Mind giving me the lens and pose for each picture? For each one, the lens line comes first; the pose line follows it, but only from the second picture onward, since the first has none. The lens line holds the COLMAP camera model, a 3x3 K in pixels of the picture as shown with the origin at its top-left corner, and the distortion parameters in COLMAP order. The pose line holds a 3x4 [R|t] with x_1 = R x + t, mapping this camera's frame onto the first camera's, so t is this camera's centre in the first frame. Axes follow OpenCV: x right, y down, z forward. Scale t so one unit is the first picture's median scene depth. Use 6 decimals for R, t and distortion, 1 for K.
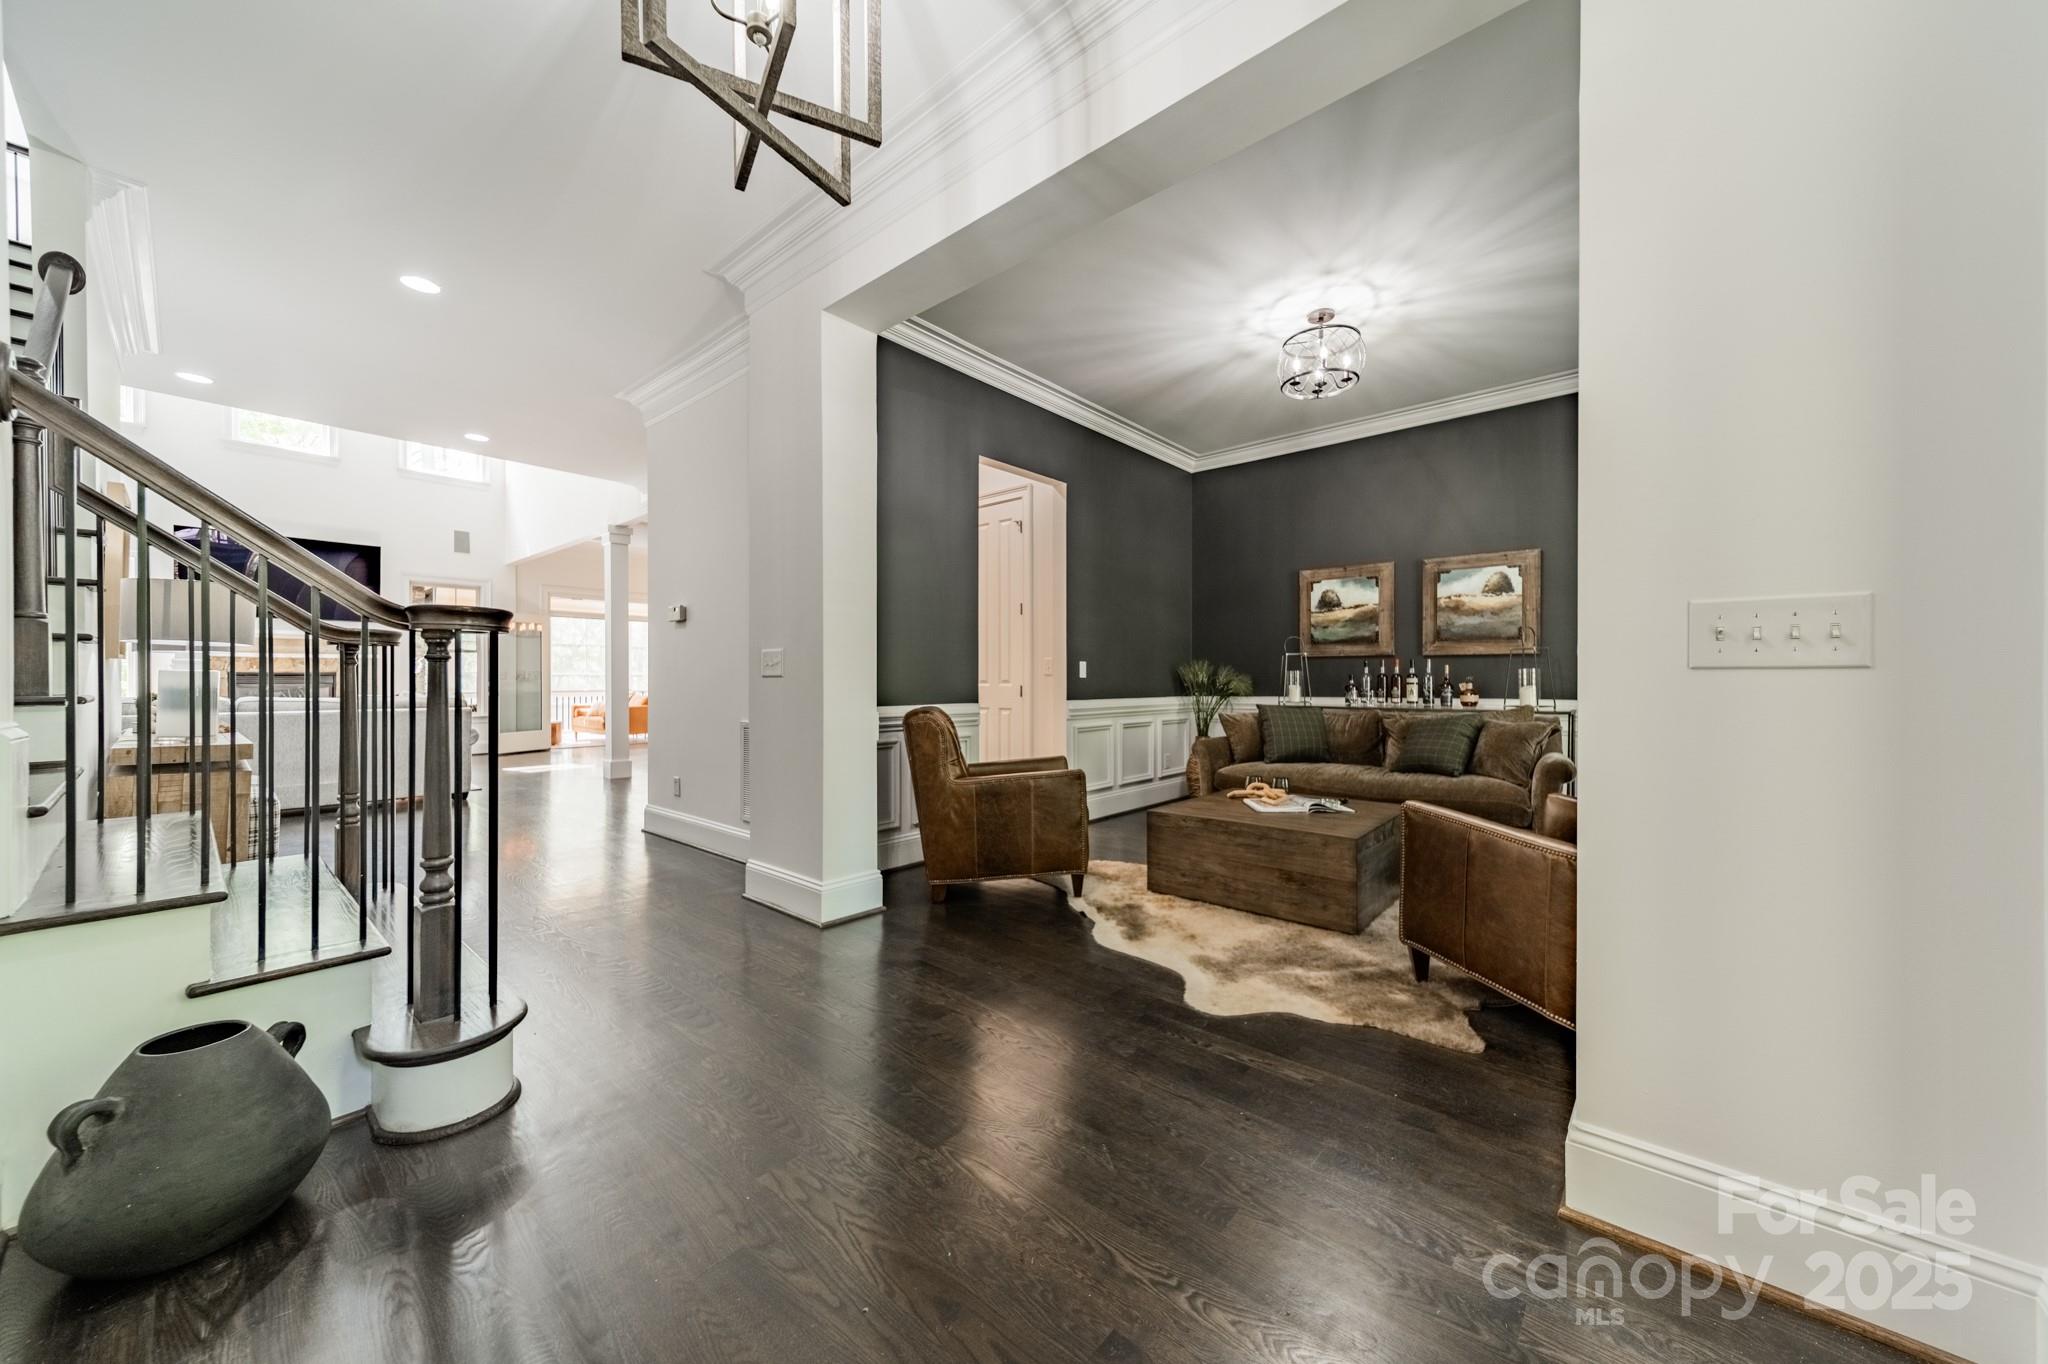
lens RADIAL K [[728.9, 0, 1033.4], [0, 728.9, 682.8], [0, 0, 1]] dist [0.007327, 0.000534]
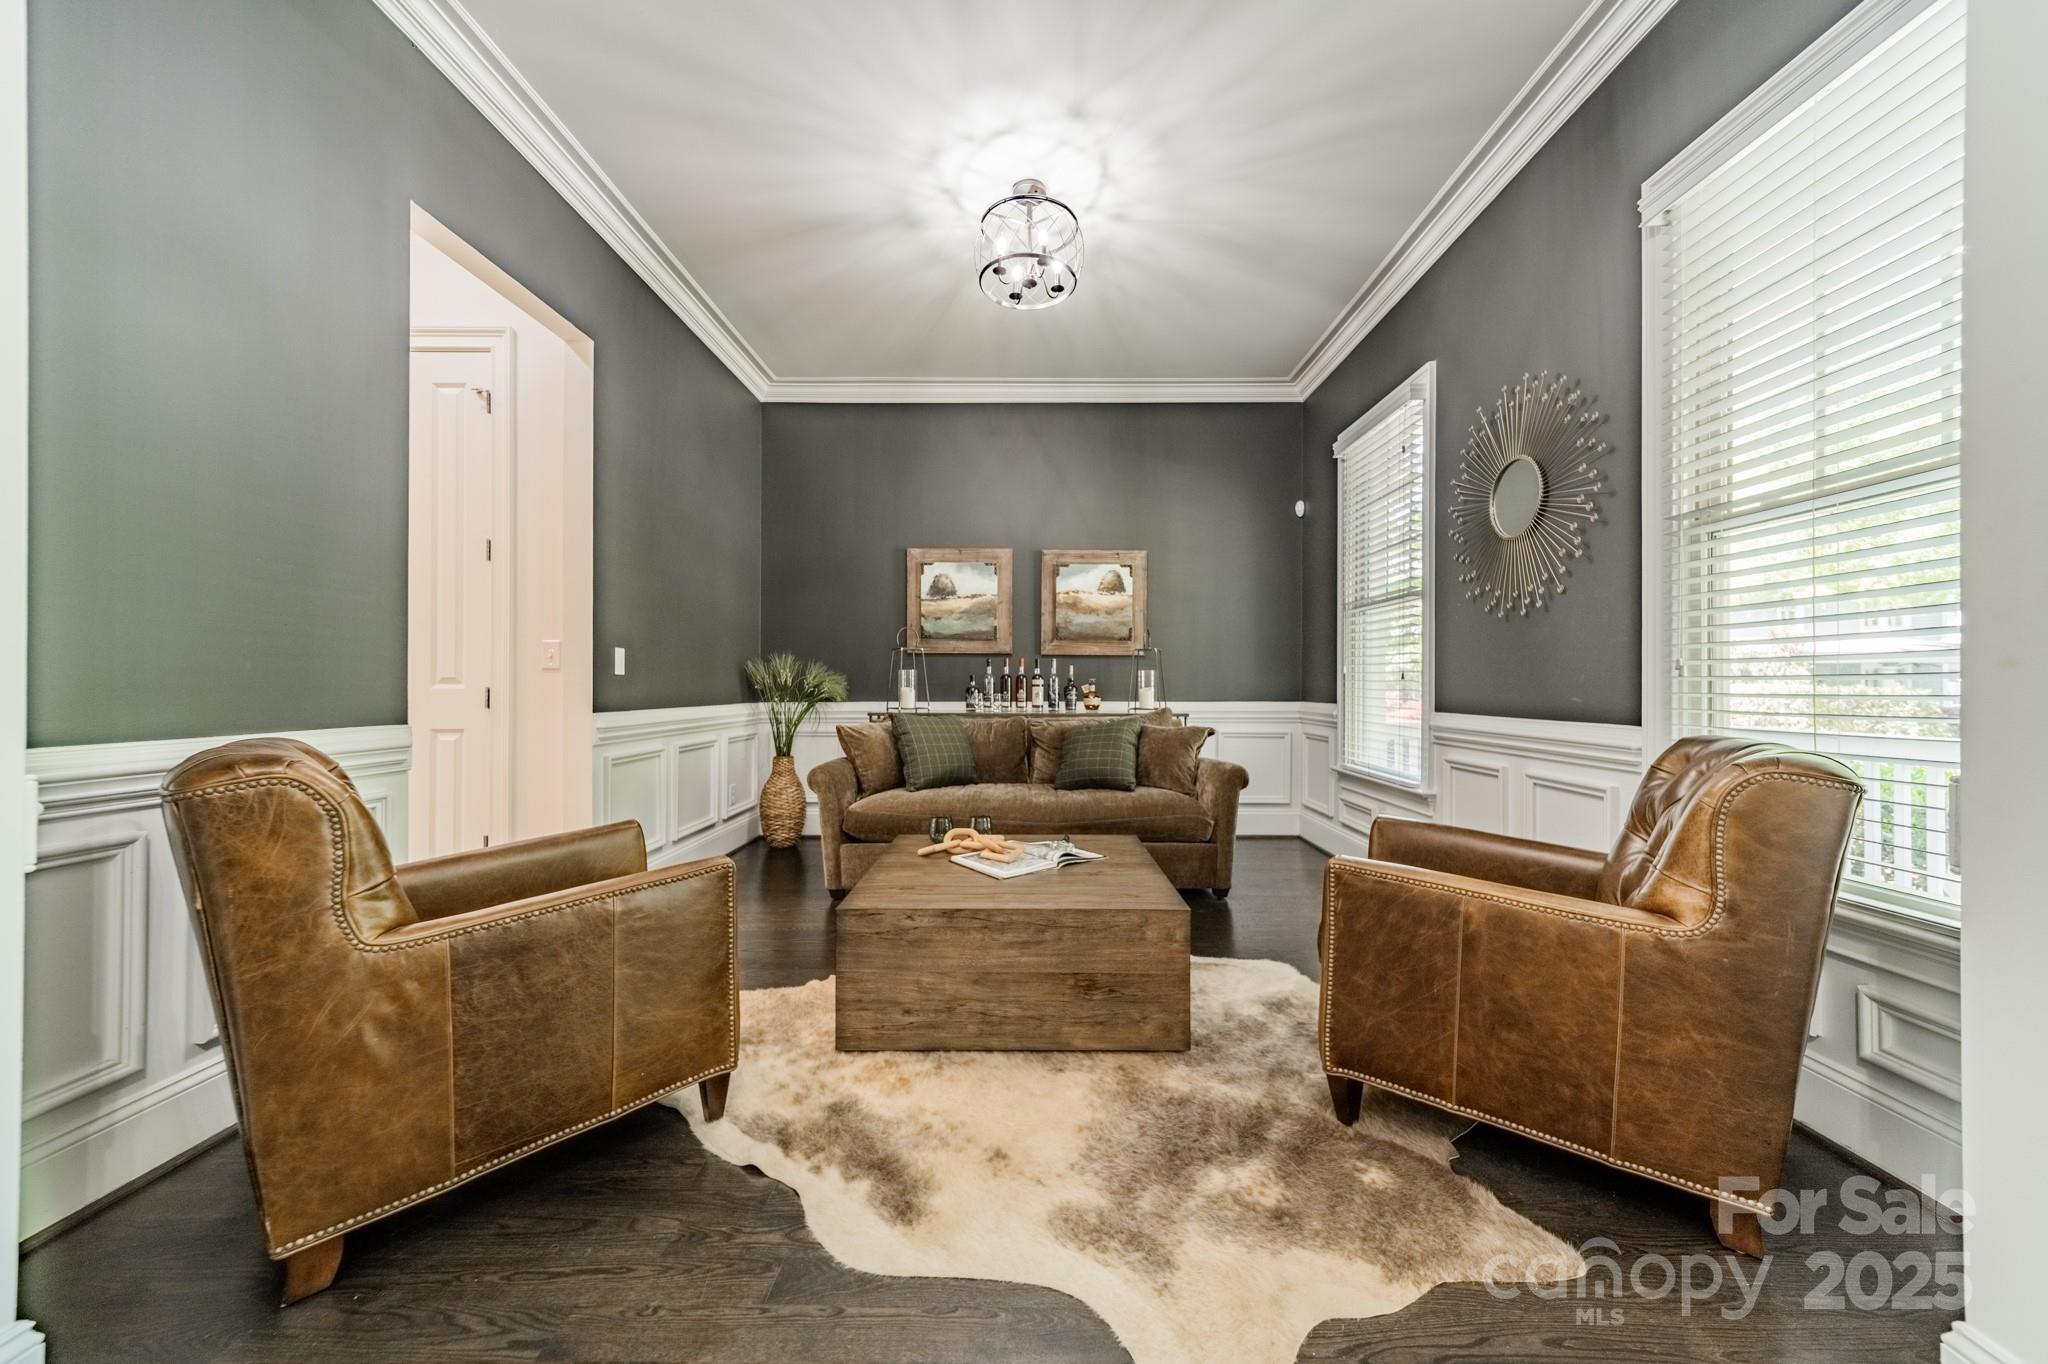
lens RADIAL K [[728.9, 0, 1038.3], [0, 728.9, 681.8], [0, 0, 1]] dist [0.007327, 0.000534]
pose [[0.763070, 0.005452, 0.646293, -0.079101], [-0.000805, 0.999972, -0.007485, 0.004254], [-0.646315, 0.005192, 0.763053, 0.419383]]
